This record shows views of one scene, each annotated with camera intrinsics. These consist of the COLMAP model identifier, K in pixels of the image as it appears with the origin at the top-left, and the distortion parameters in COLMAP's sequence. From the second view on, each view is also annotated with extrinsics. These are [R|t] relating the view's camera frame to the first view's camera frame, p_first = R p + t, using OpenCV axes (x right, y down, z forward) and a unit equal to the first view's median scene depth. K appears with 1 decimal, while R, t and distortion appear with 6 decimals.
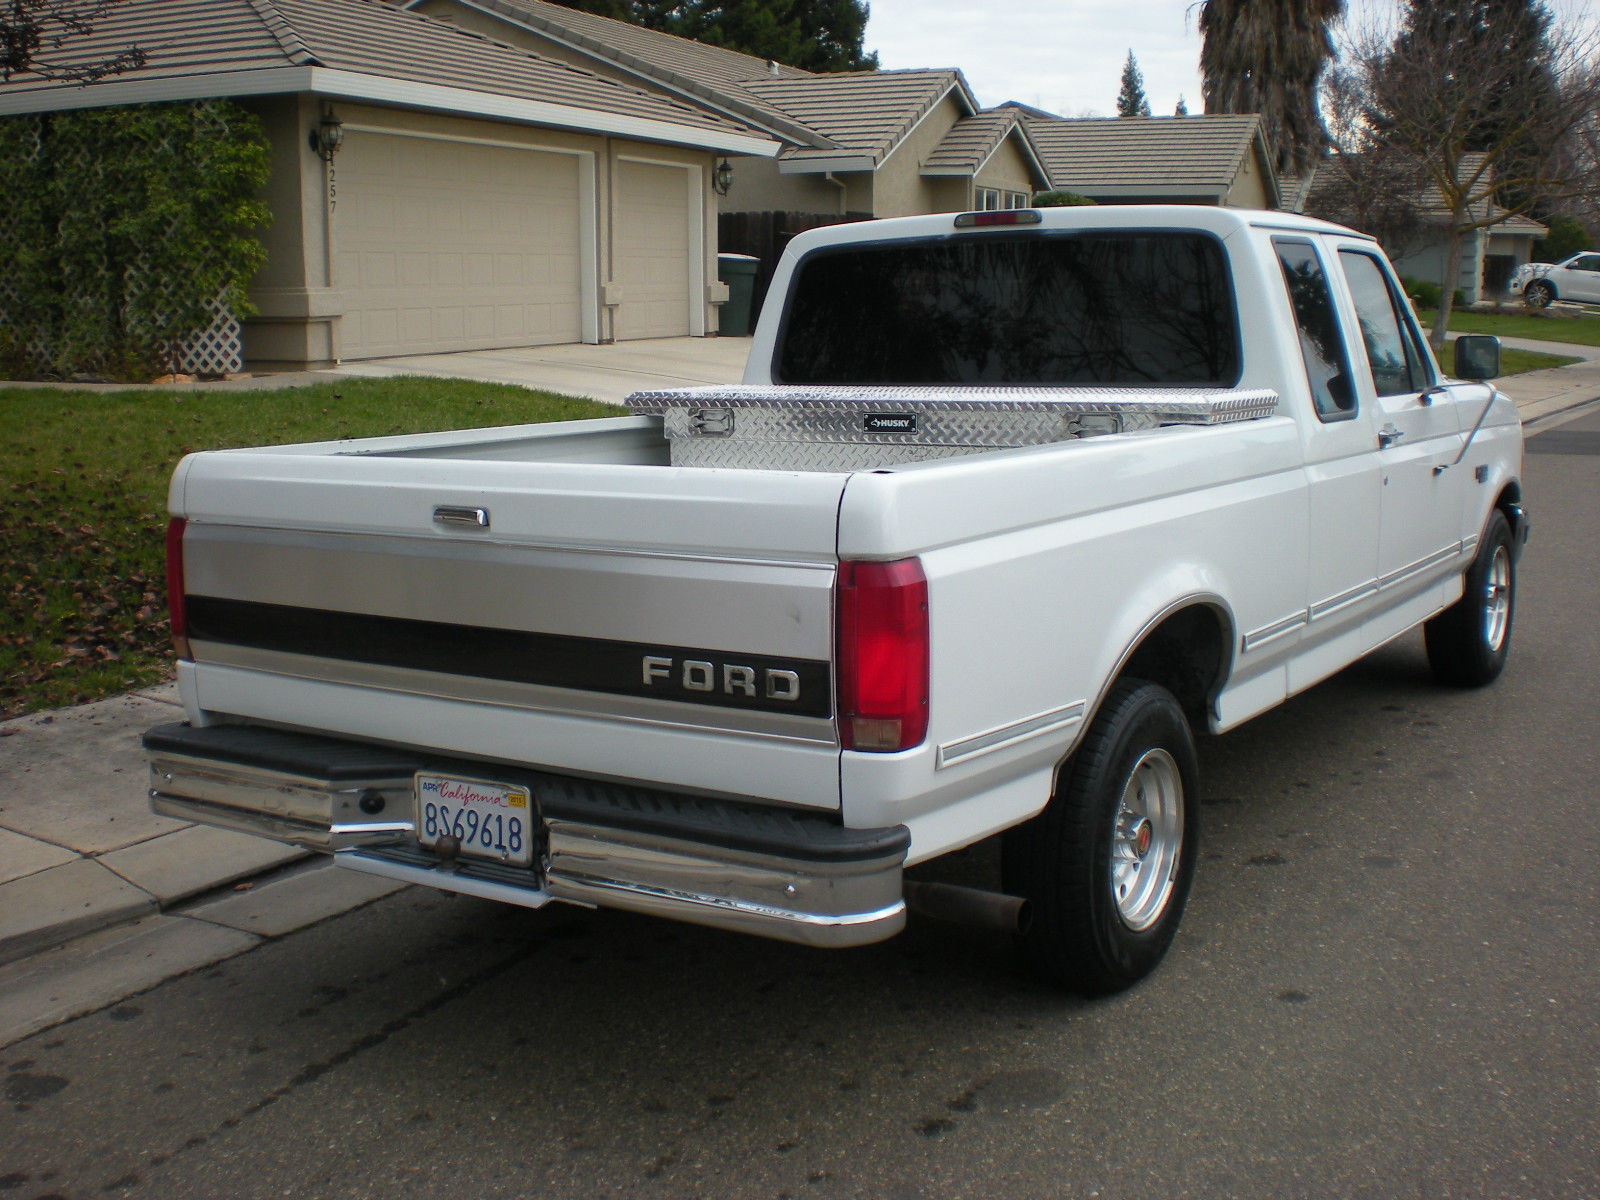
lens RADIAL K [[1813.5, 0, 800.0], [0, 1813.5, 600.0], [0, 0, 1]] dist [-0.110358, -0.120332]
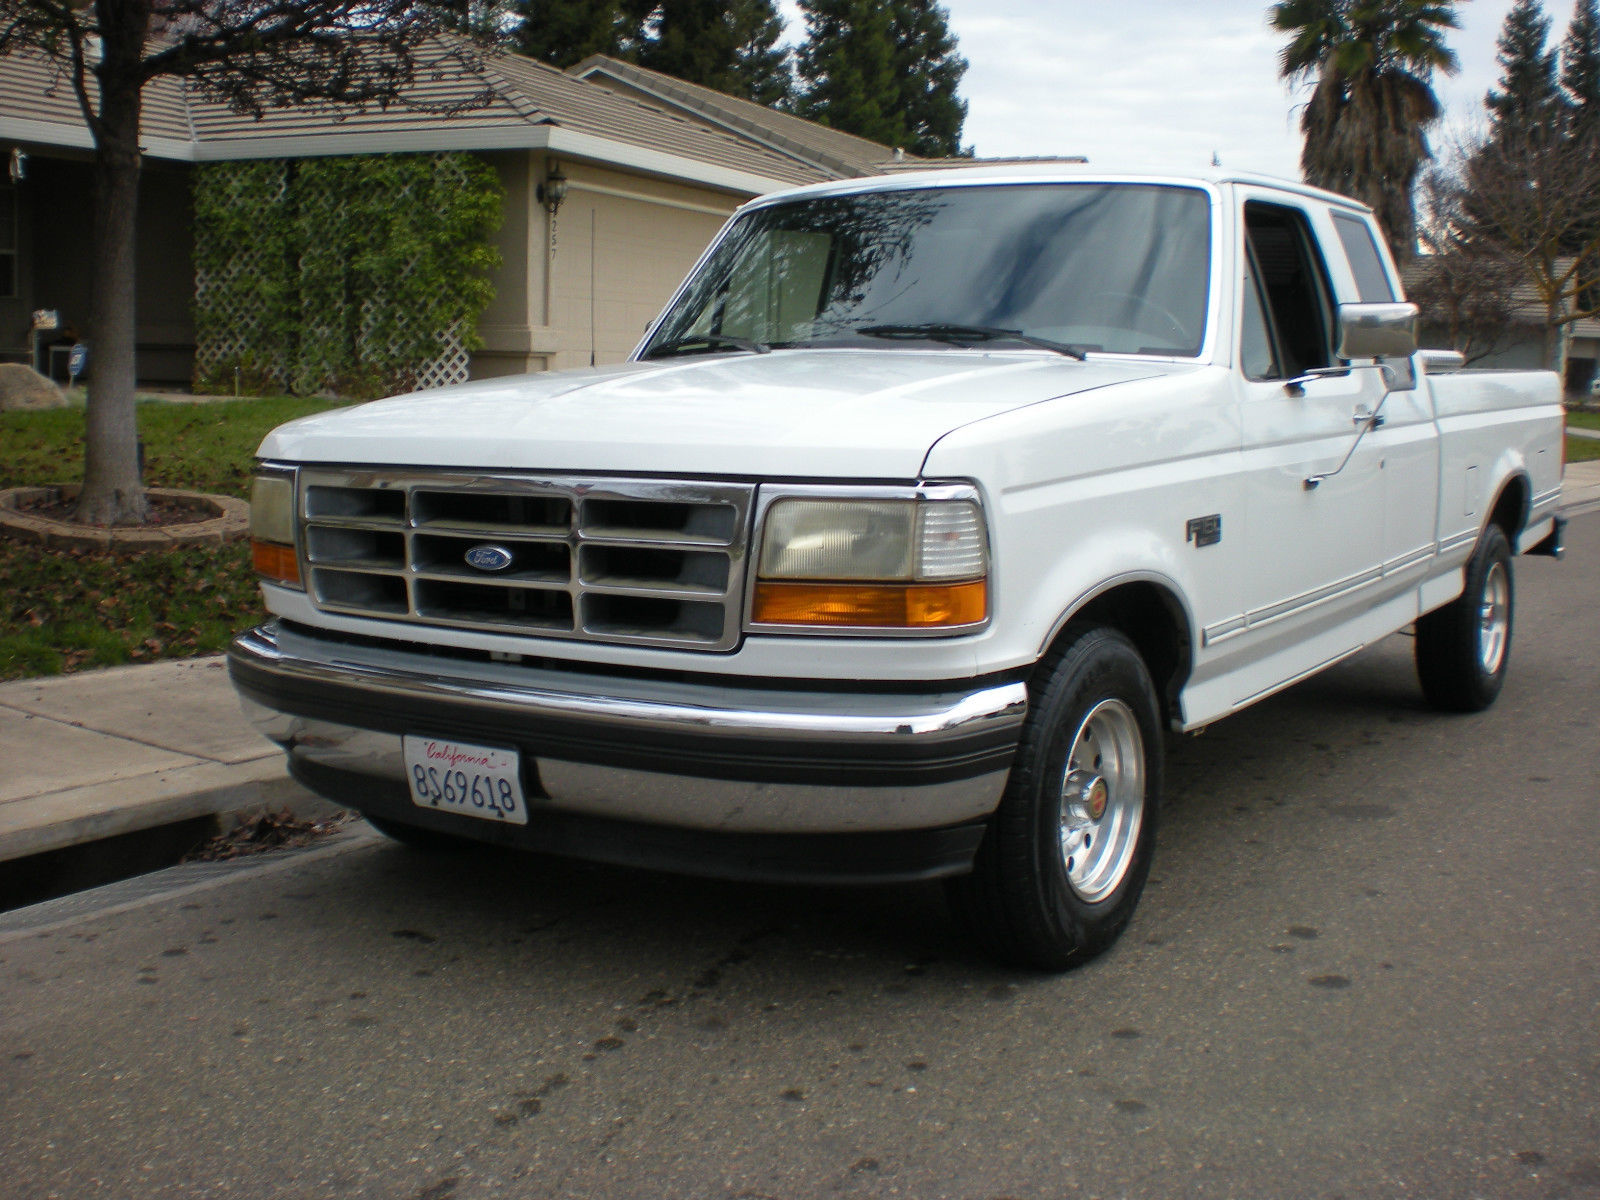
lens RADIAL K [[1813.5, 0, 800.0], [0, 1813.5, 600.0], [0, 0, 1]] dist [-0.110358, -0.120332]
pose [[0.998872, 0.033273, -0.033879, -0.065168], [-0.034947, 0.998134, -0.050076, 0.044853], [0.032149, 0.051204, 0.998171, -0.098374]]
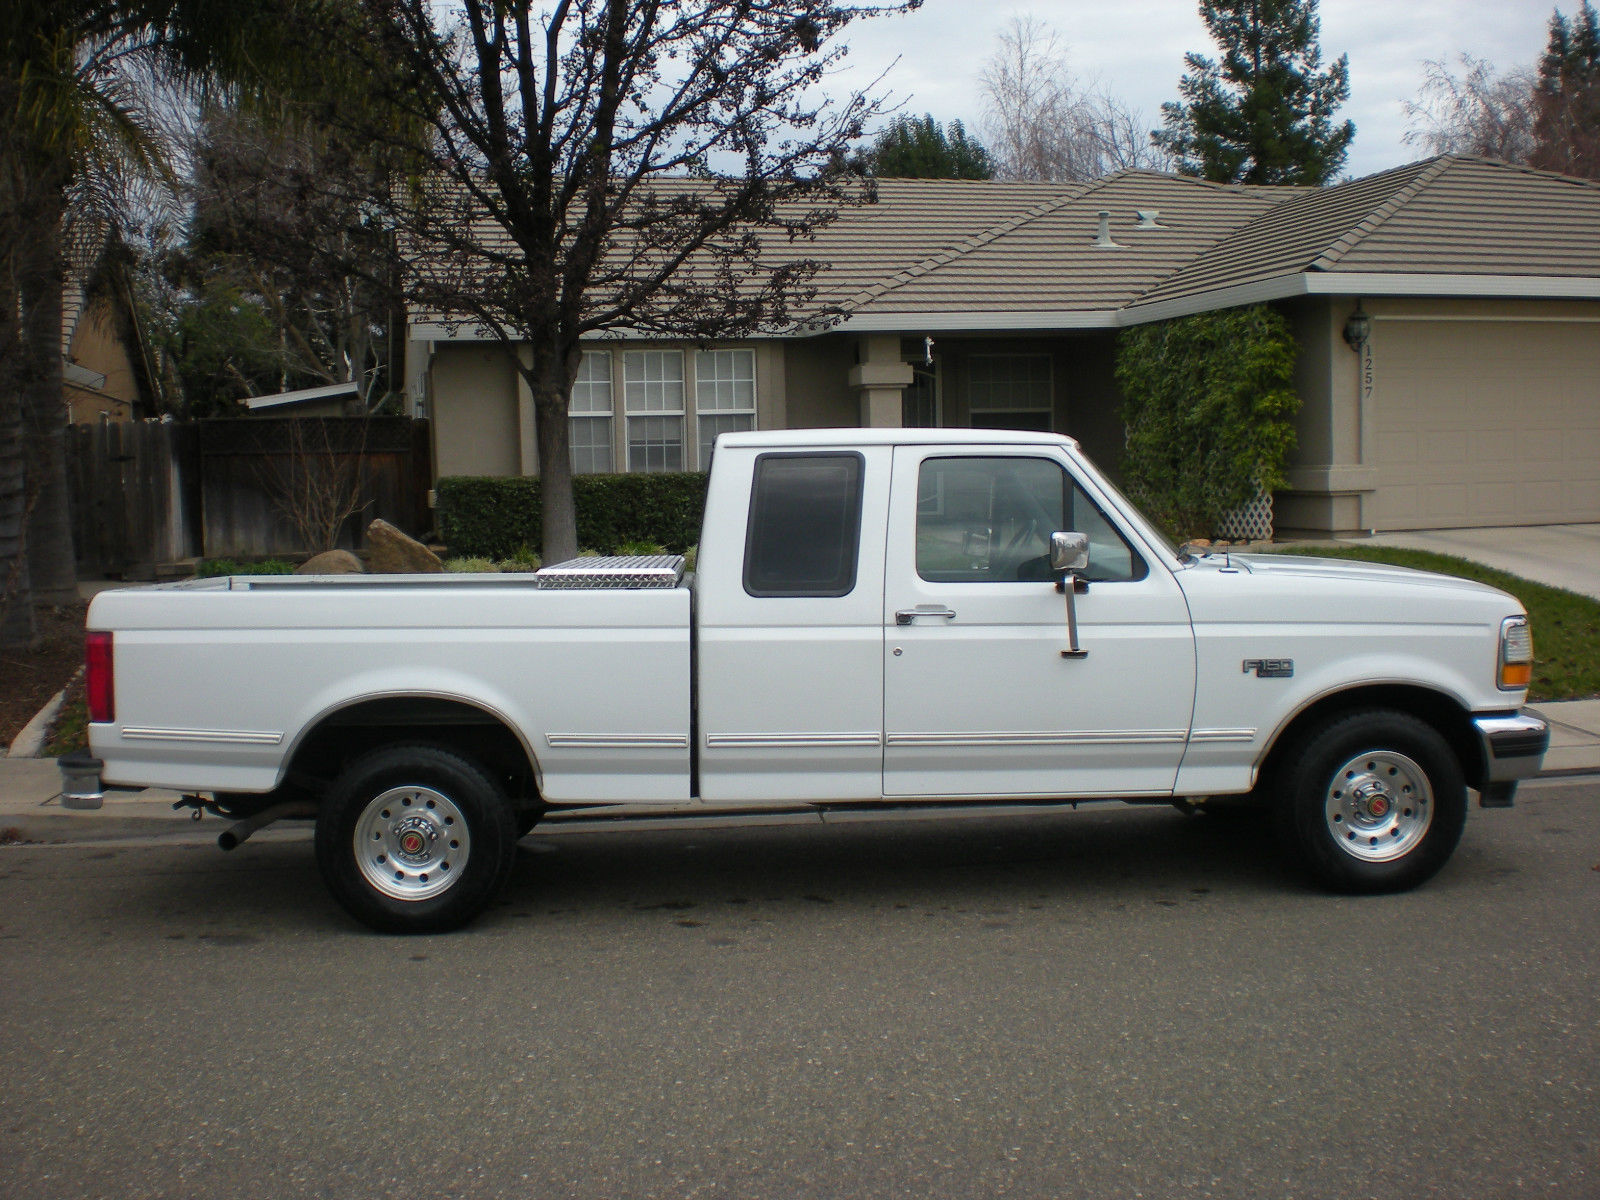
lens RADIAL K [[1810.3, 0, 799.7], [0, 1810.3, 589.2], [0, 0, 1]] dist [-0.093971, -0.166624]
pose [[0.579713, 0.039927, -0.813842, 0.448369], [-0.117119, 0.992510, -0.034734, -0.019564], [0.806360, 0.115452, 0.580047, 0.089423]]
